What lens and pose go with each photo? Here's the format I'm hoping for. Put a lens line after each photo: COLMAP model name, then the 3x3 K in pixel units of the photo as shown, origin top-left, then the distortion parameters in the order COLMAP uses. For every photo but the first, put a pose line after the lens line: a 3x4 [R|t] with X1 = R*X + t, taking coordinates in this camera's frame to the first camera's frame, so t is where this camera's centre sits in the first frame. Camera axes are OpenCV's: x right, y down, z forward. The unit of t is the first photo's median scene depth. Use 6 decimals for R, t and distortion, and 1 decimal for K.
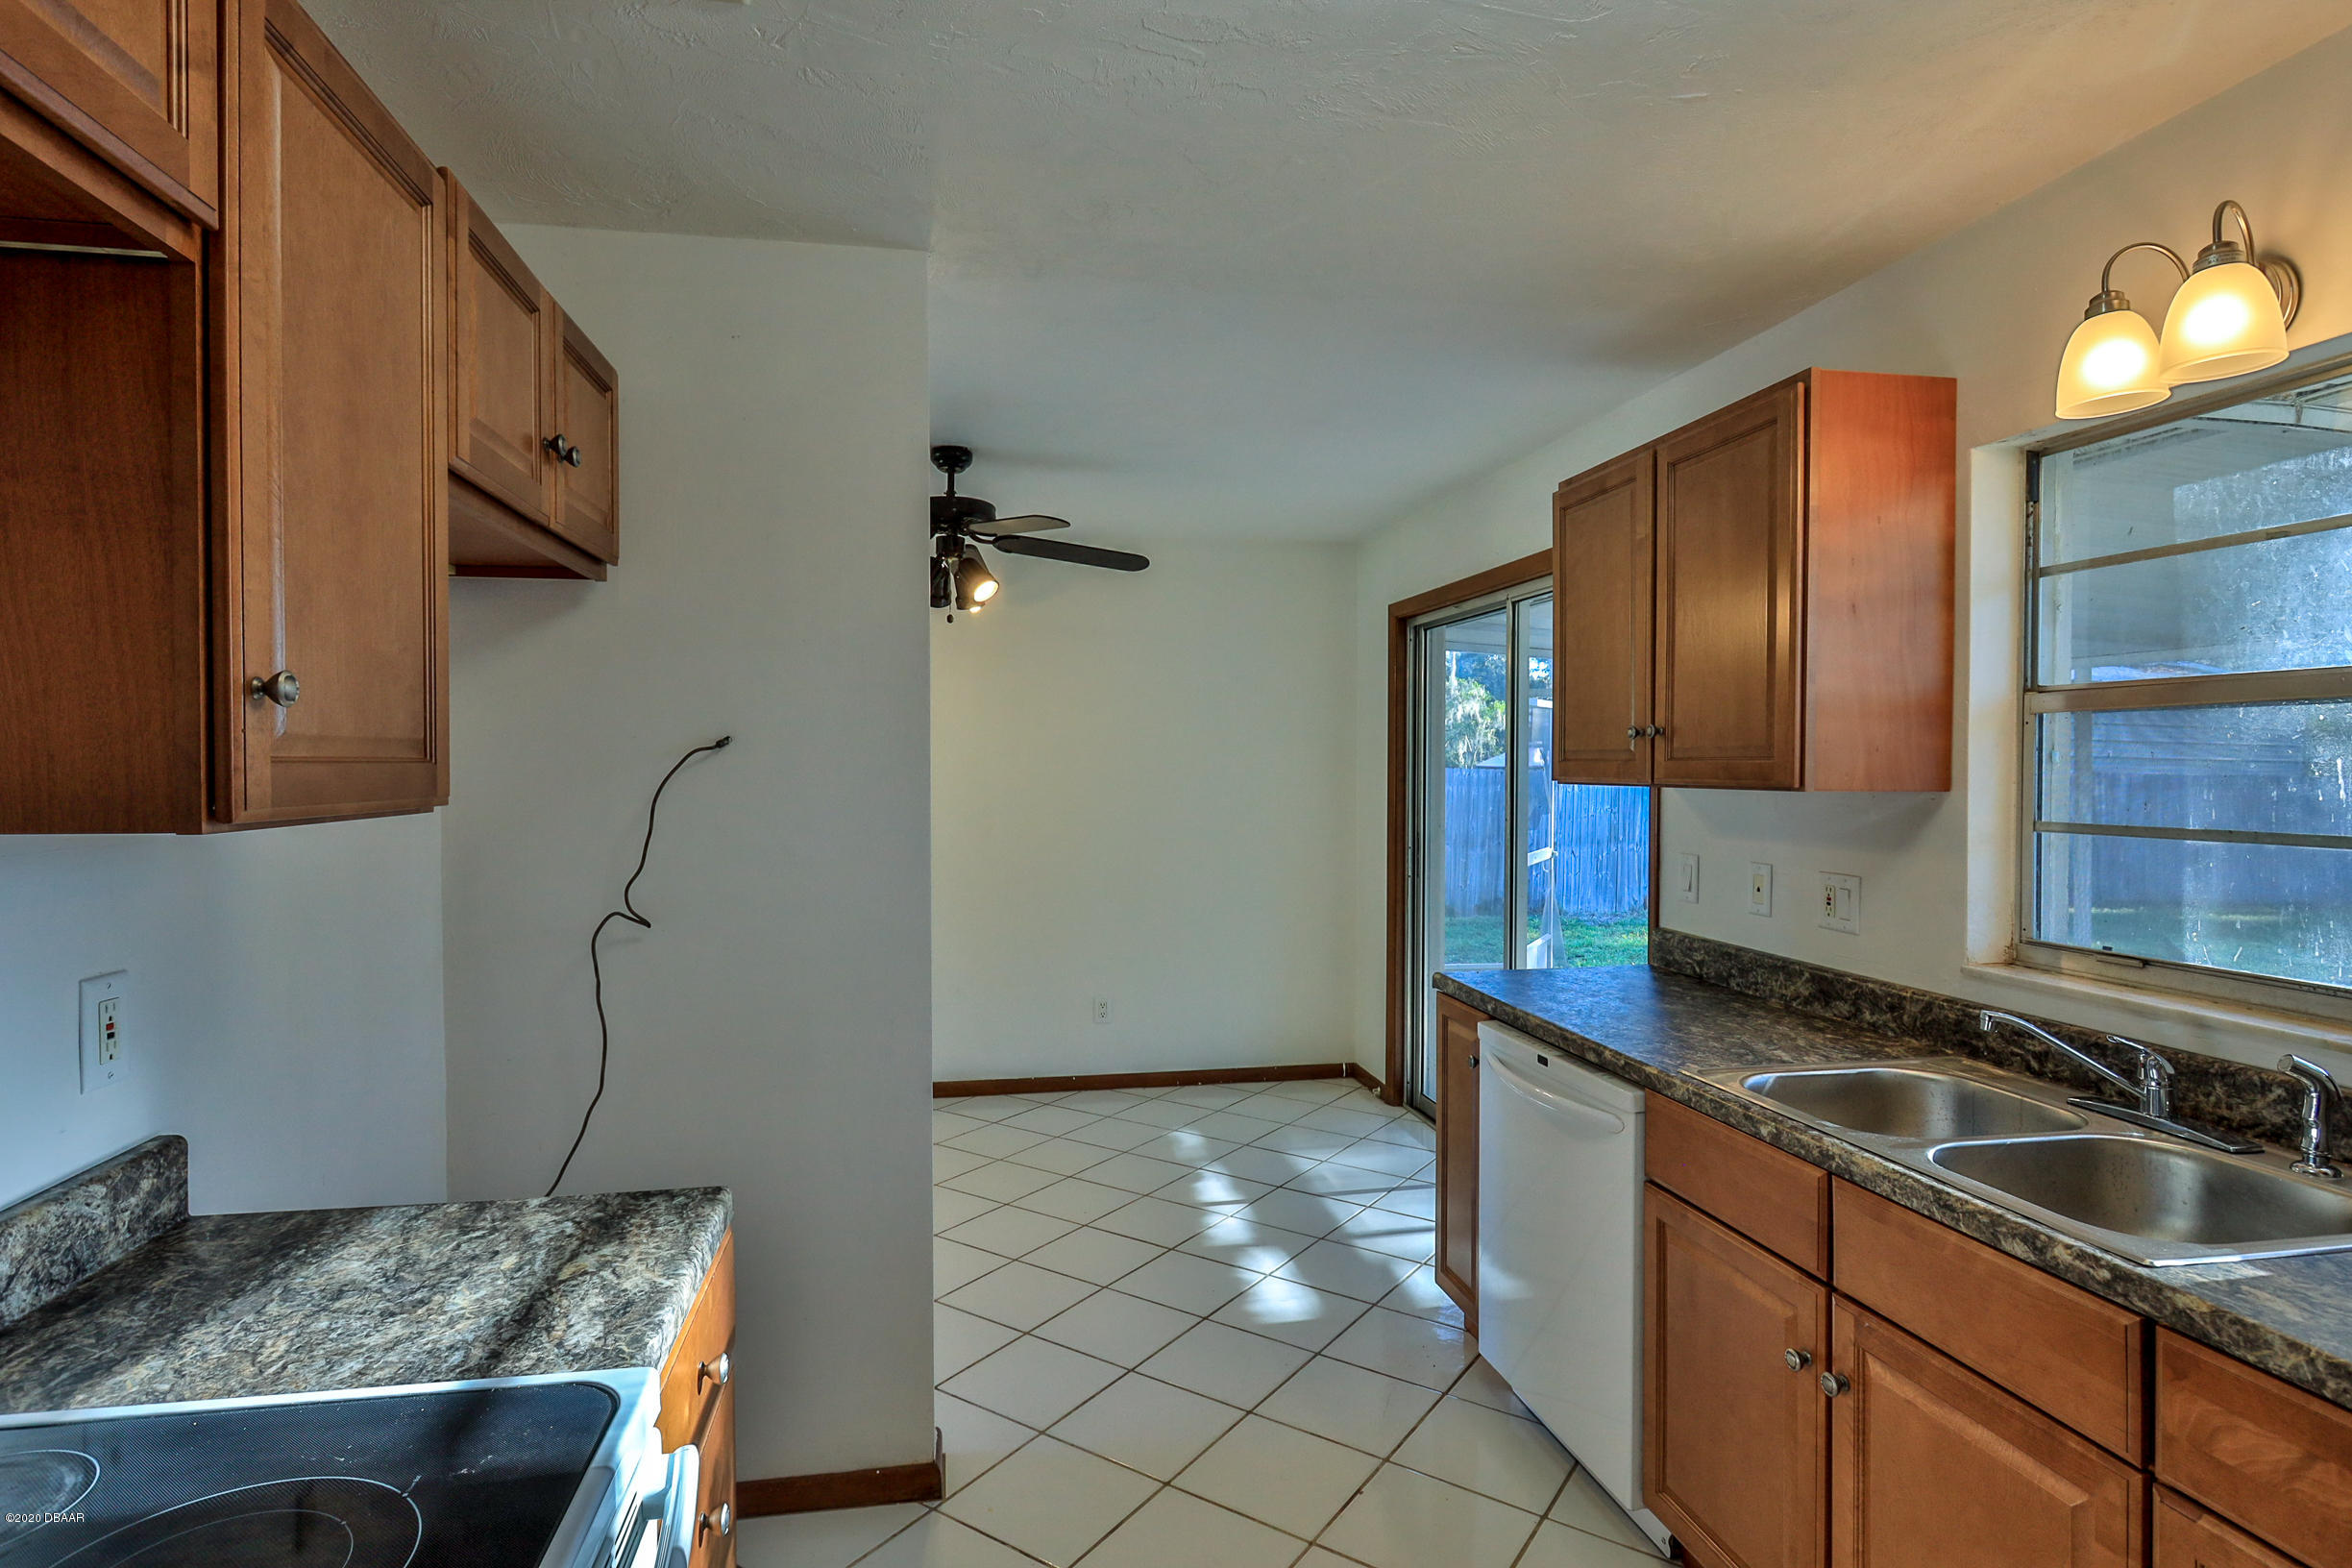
lens RADIAL K [[1214.9, 0, 1169.5], [0, 1214.9, 775.6], [0, 0, 1]] dist [-0.002589, -0.001356]
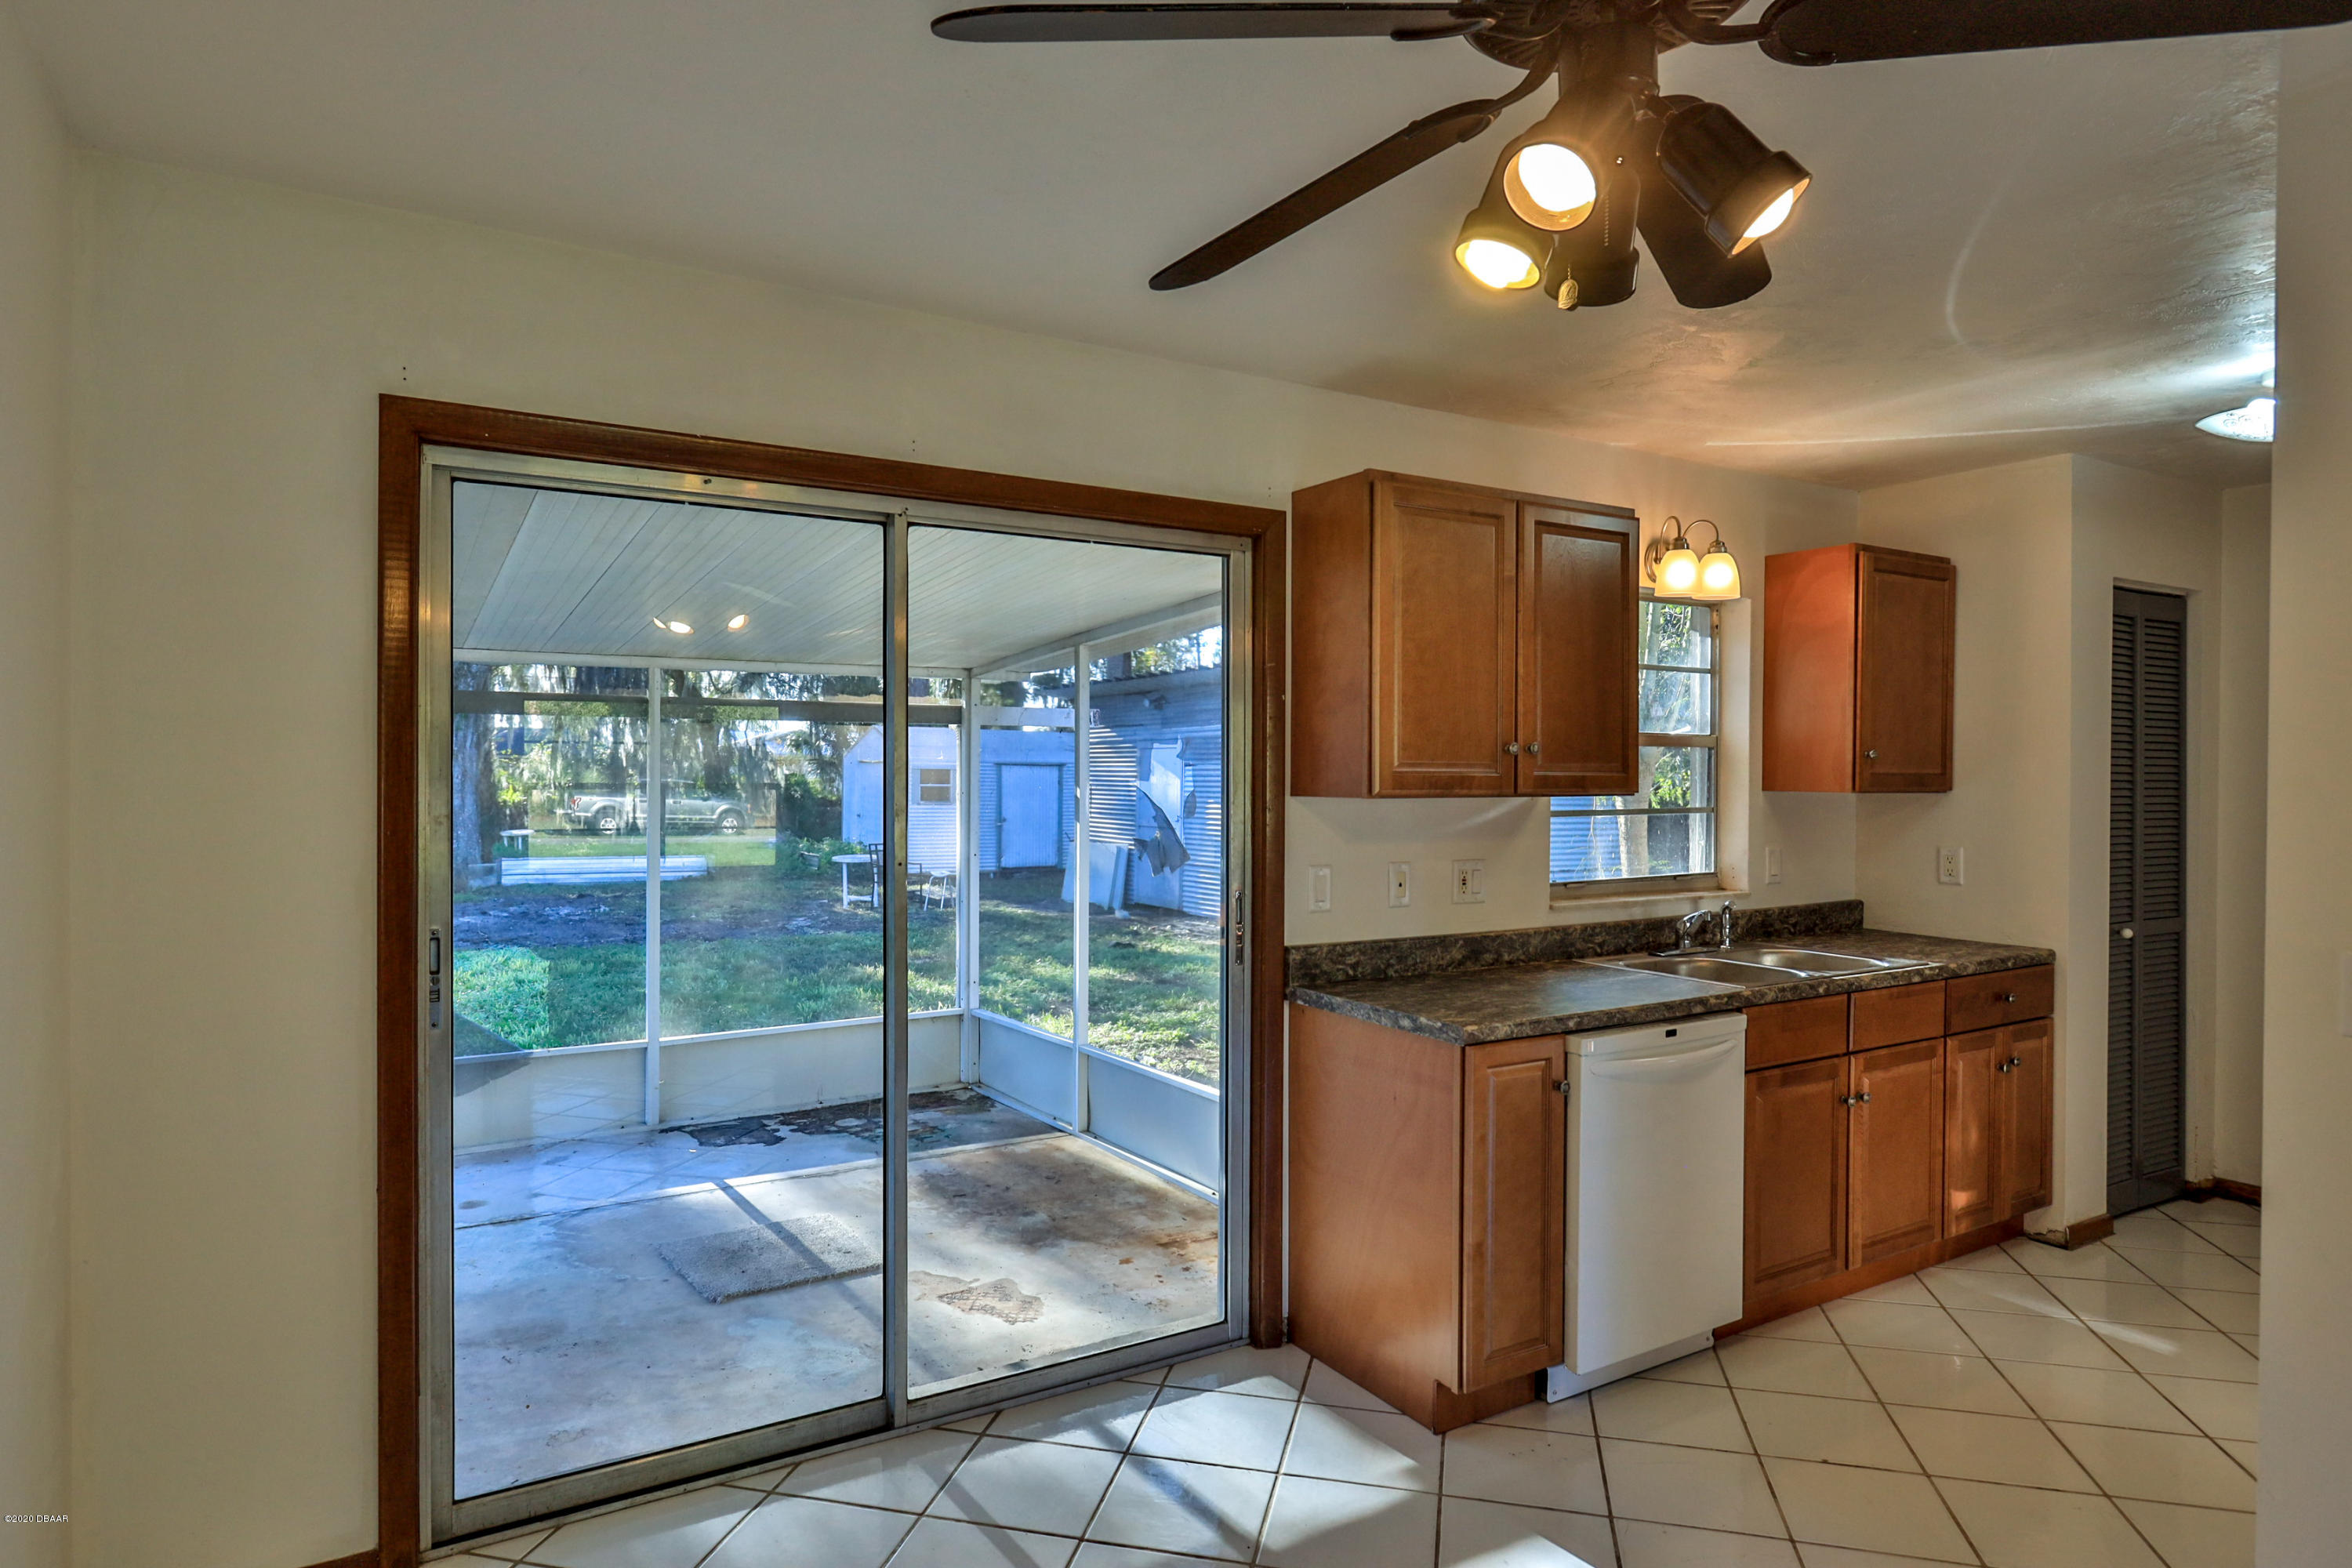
lens RADIAL K [[1294.0, 0, 1176.0], [0, 1294.0, 784.0], [0, 0, 1]] dist [-0.000552, -0.000560]
pose [[-0.344174, -0.008248, 0.938870, -0.653127], [0.005488, 0.999927, 0.010796, -0.018684], [-0.938890, 0.008868, -0.344104, 1.769433]]
